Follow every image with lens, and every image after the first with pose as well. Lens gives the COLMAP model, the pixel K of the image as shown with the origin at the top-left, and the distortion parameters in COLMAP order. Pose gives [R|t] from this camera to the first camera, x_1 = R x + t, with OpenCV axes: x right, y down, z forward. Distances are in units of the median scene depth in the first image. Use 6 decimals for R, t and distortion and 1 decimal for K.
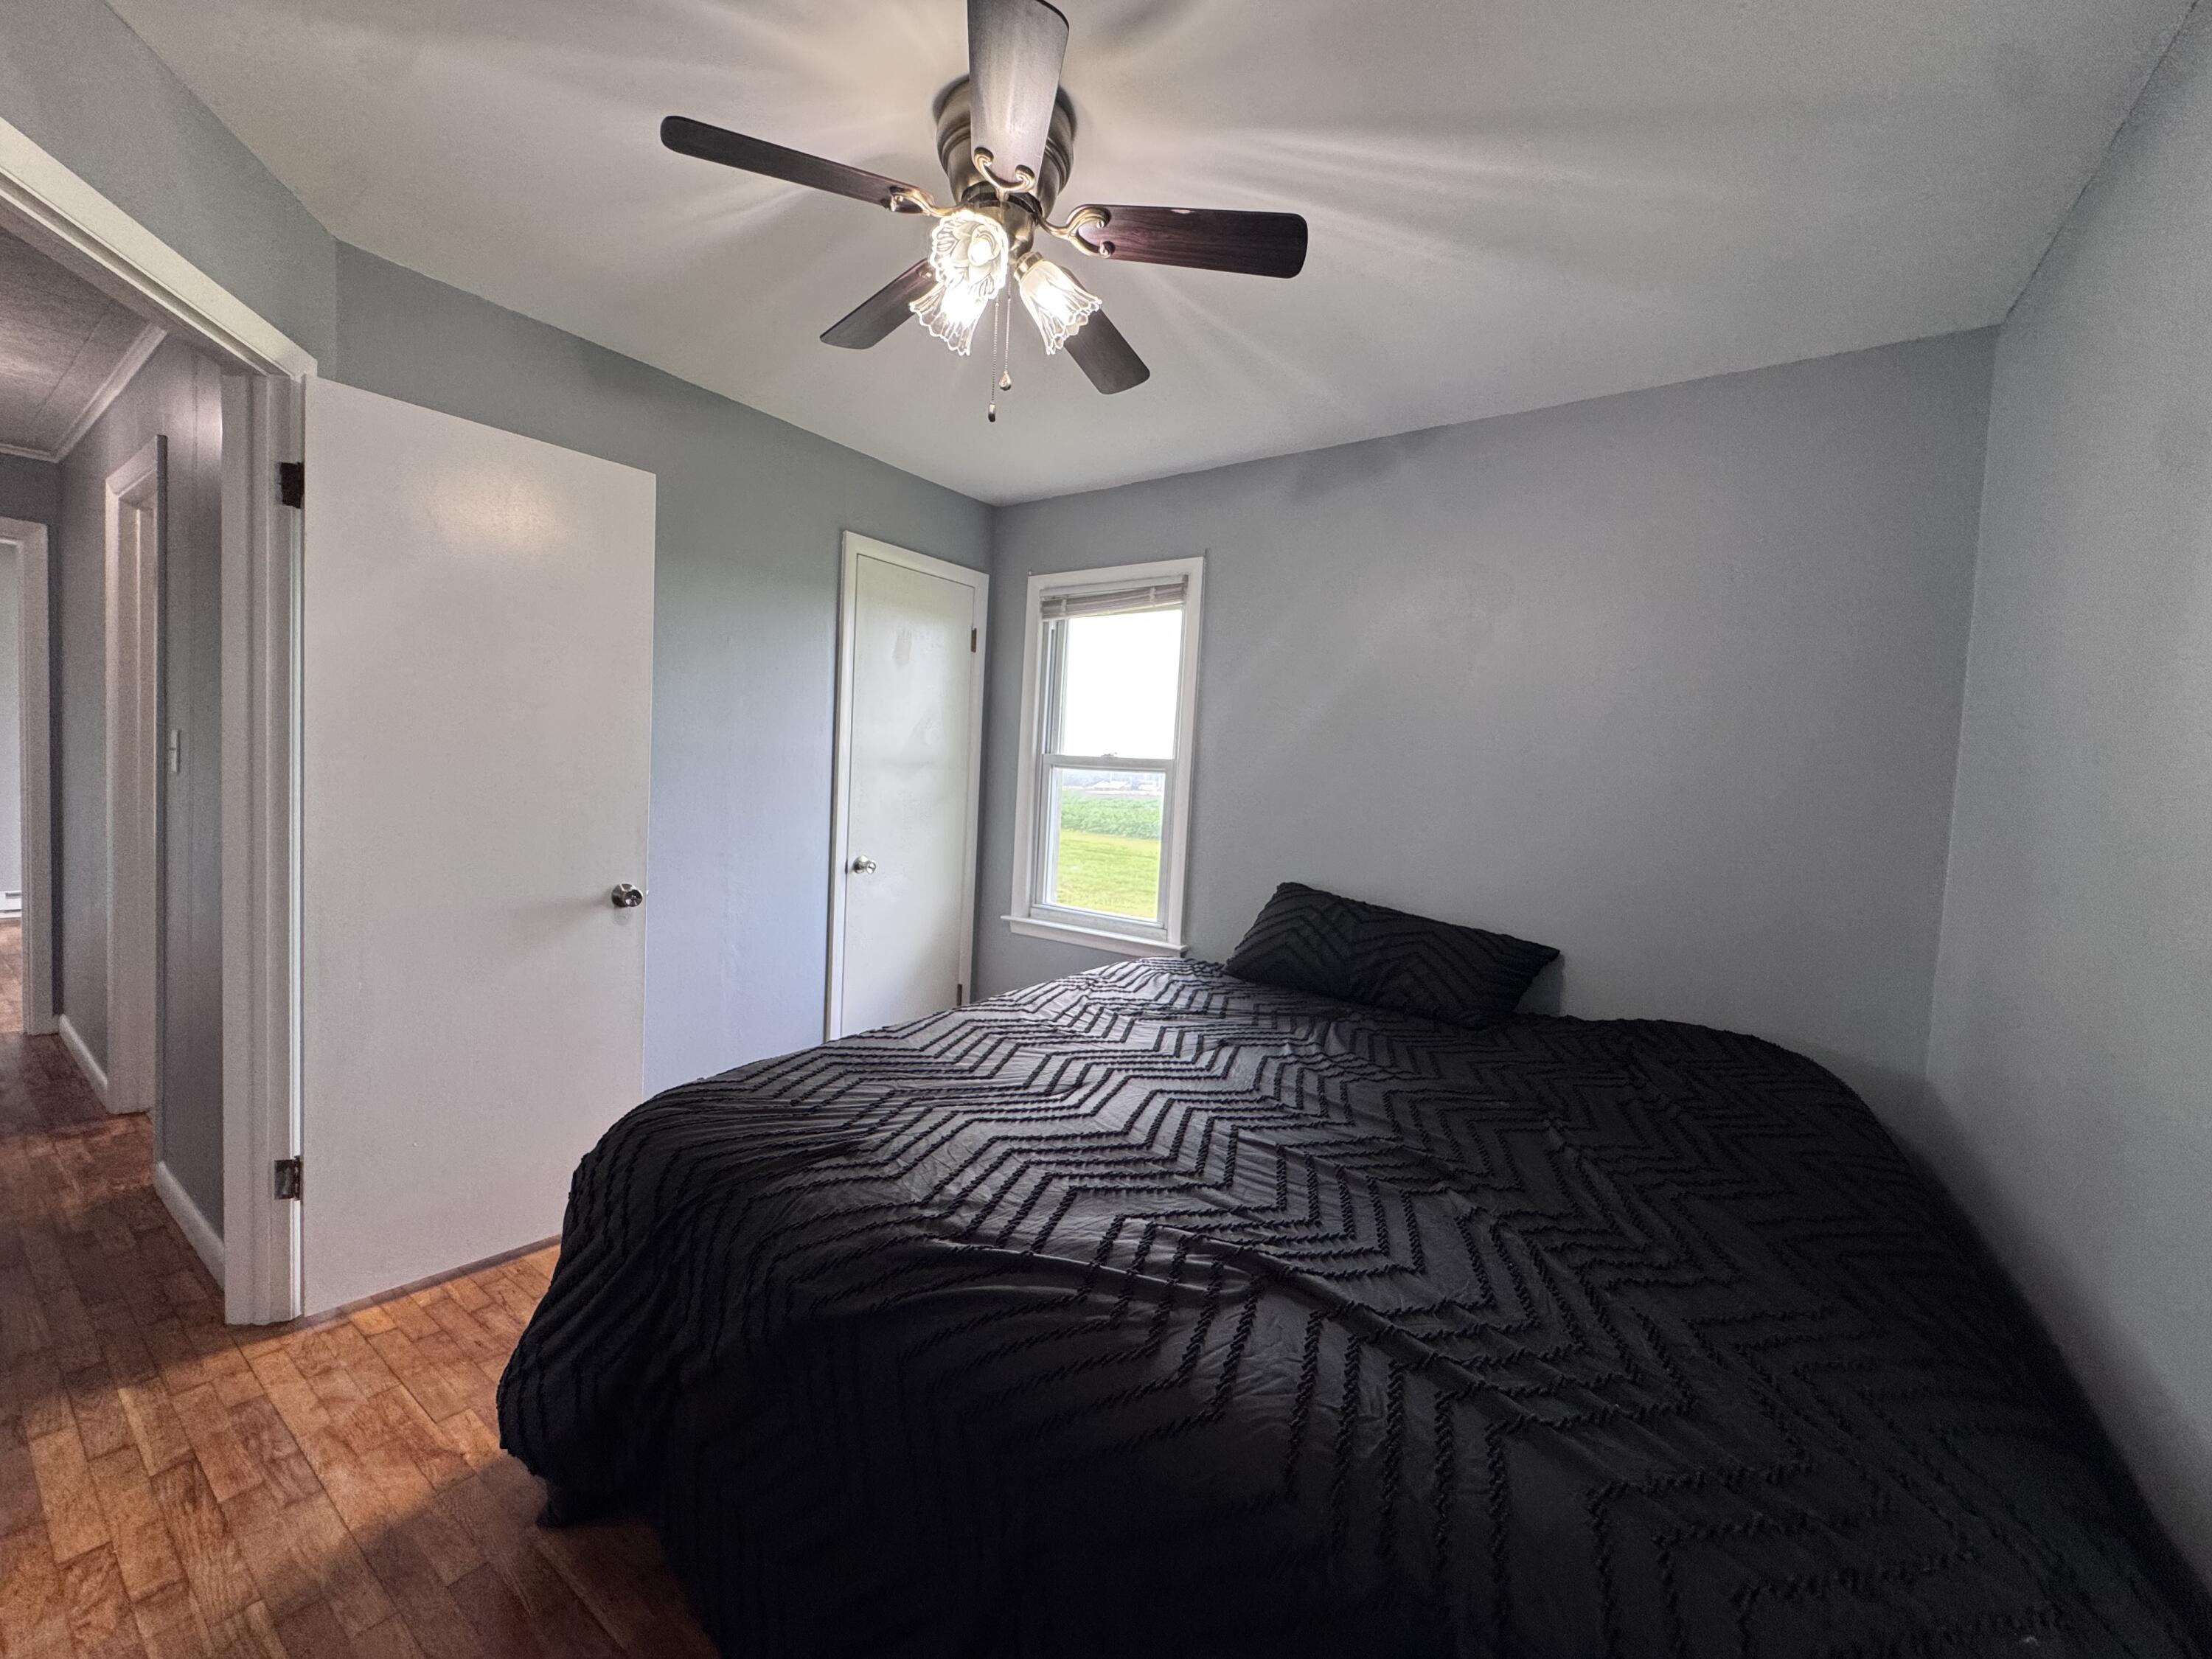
lens RADIAL K [[891.1, 0, 1106.0], [0, 891.1, 829.5], [0, 0, 1]] dist [-0.001084, 0.000129]
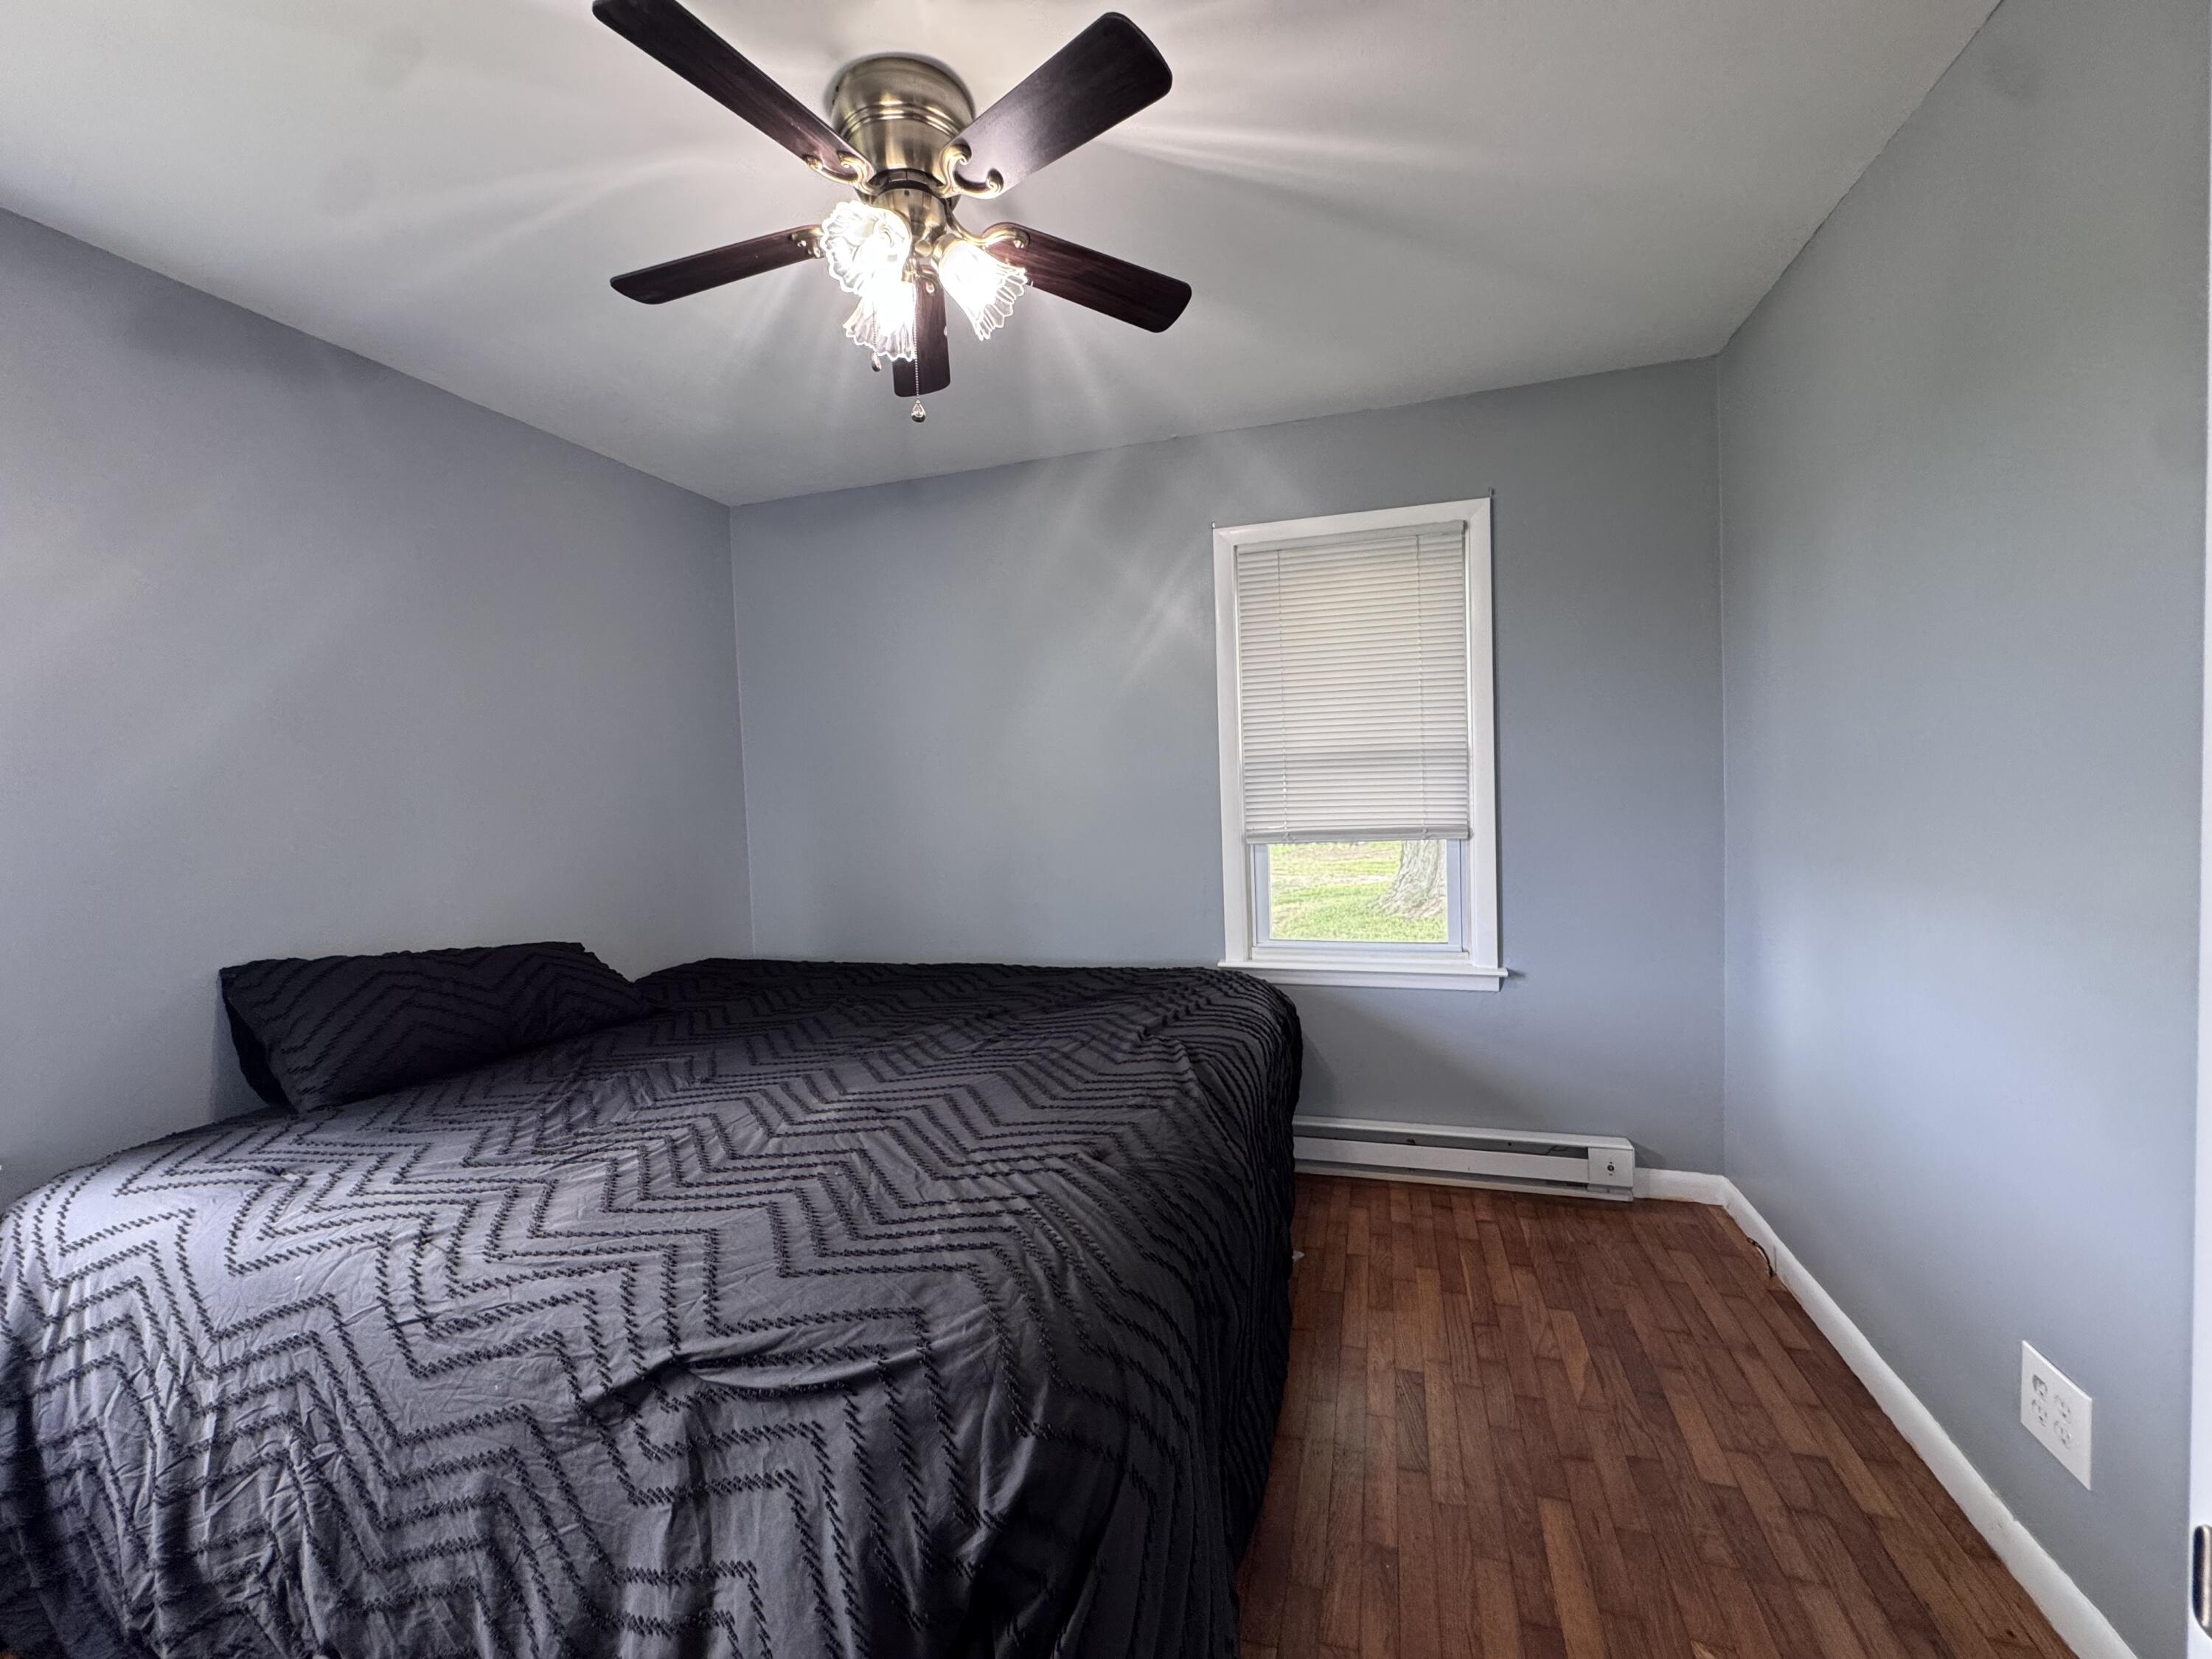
lens RADIAL K [[882.2, 0, 1106.0], [0, 882.2, 829.5], [0, 0, 1]] dist [-0.001255, -0.000461]
pose [[-0.306551, -0.087508, 0.947823, -0.845678], [0.076689, 0.990257, 0.116229, -0.093218], [-0.948760, 0.108318, -0.296854, 0.856945]]
